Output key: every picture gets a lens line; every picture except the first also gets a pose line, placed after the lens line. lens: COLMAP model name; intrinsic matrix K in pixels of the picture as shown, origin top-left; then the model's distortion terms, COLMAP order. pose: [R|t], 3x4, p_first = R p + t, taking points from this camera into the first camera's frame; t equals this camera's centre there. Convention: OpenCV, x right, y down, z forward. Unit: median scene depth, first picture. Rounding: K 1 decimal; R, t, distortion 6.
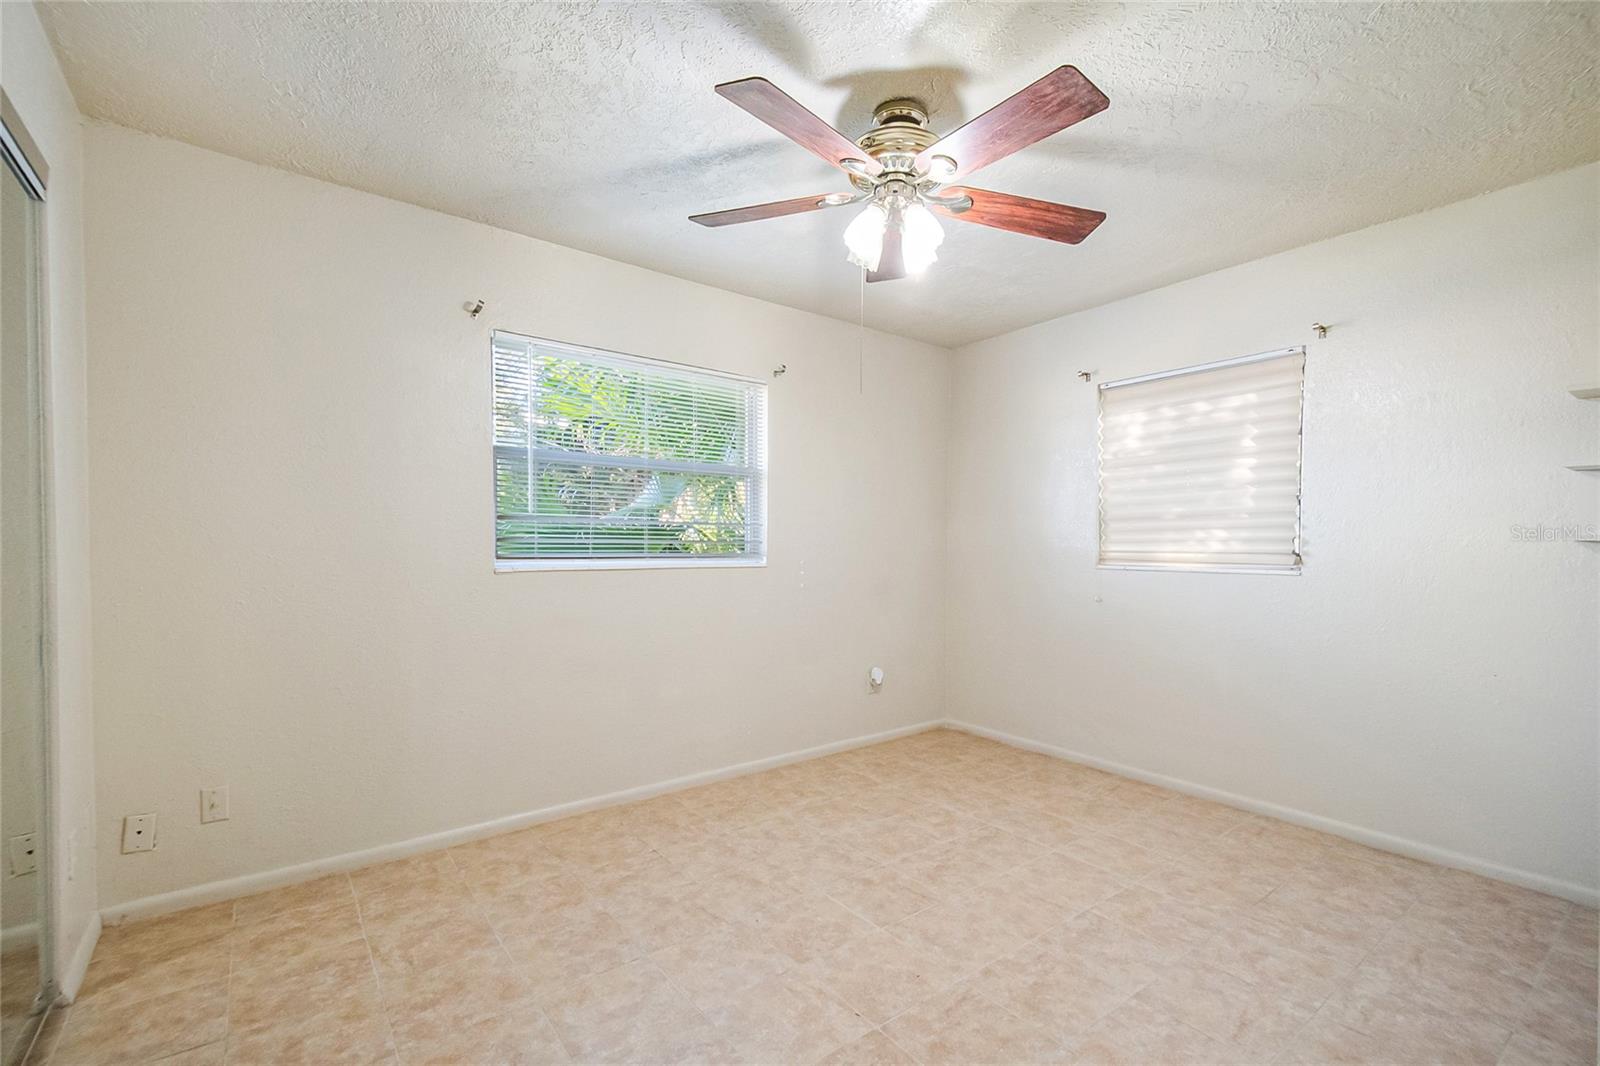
lens RADIAL K [[703.5, 0, 813.0], [0, 703.5, 538.6], [0, 0, 1]] dist [0.044004, -0.017231]
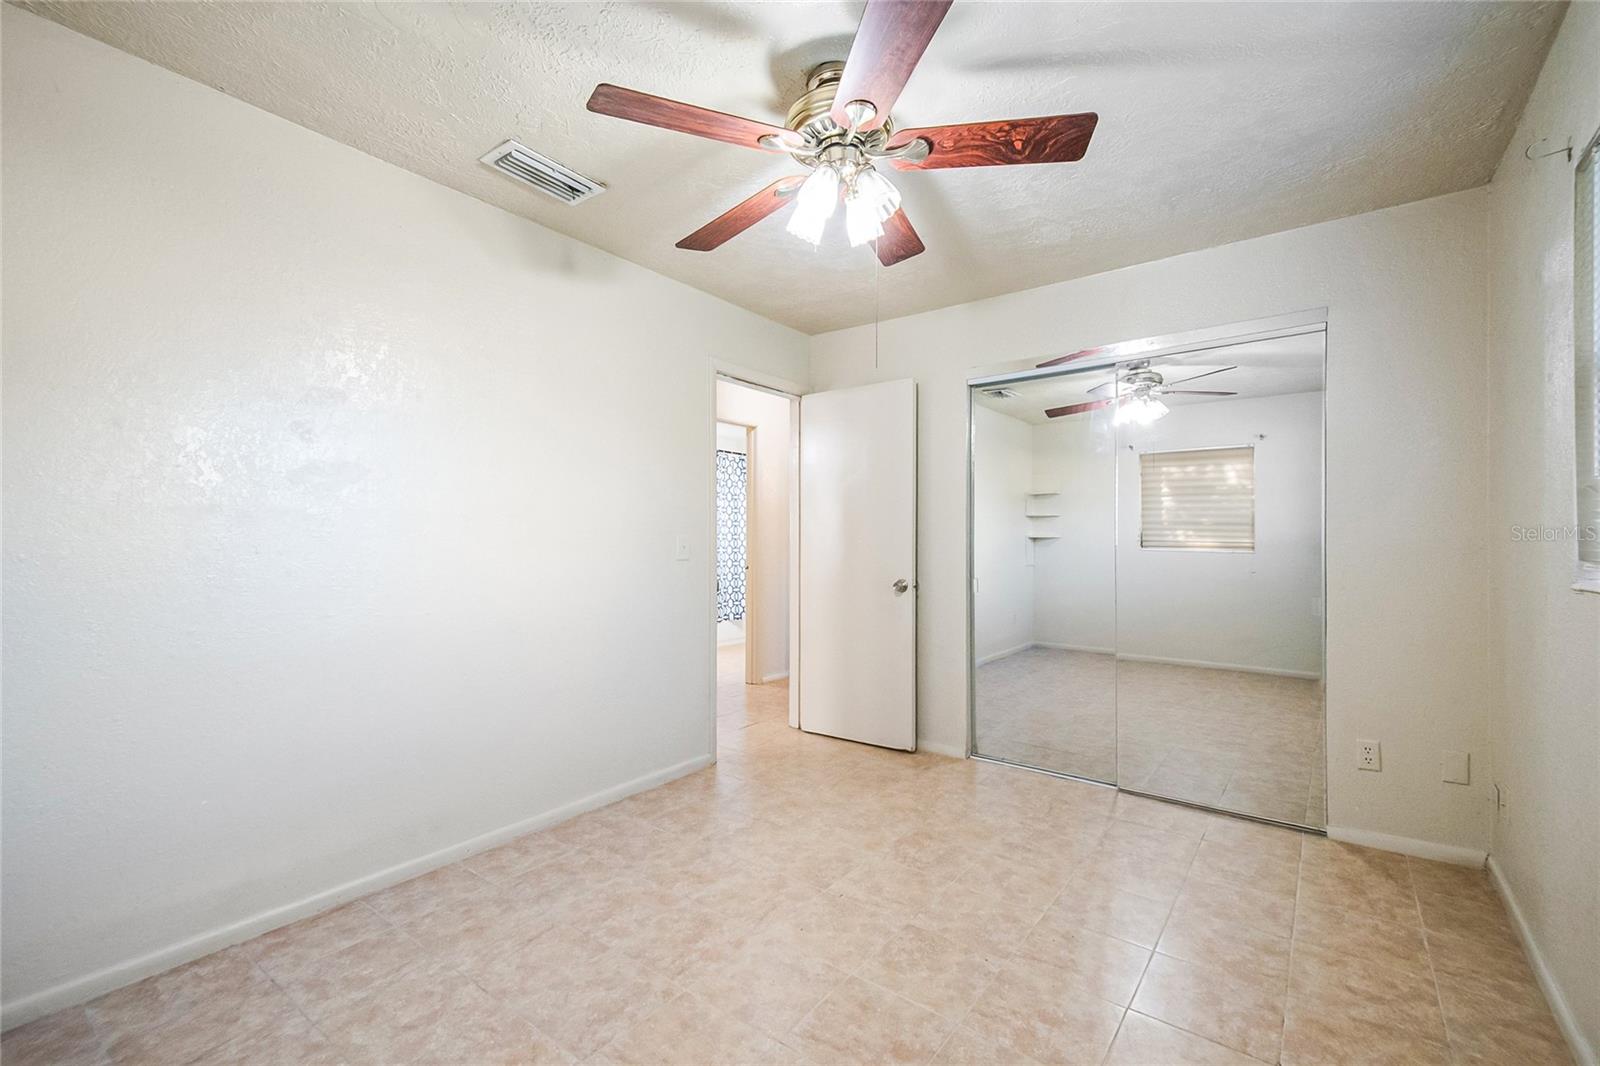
lens RADIAL K [[703.5, 0, 813.0], [0, 703.5, 538.6], [0, 0, 1]] dist [0.044004, -0.017231]
pose [[-0.964342, -0.005419, -0.264605, 0.396657], [-0.003656, 0.999968, -0.007156, 0.016858], [0.264636, -0.005933, -0.964330, 1.932446]]
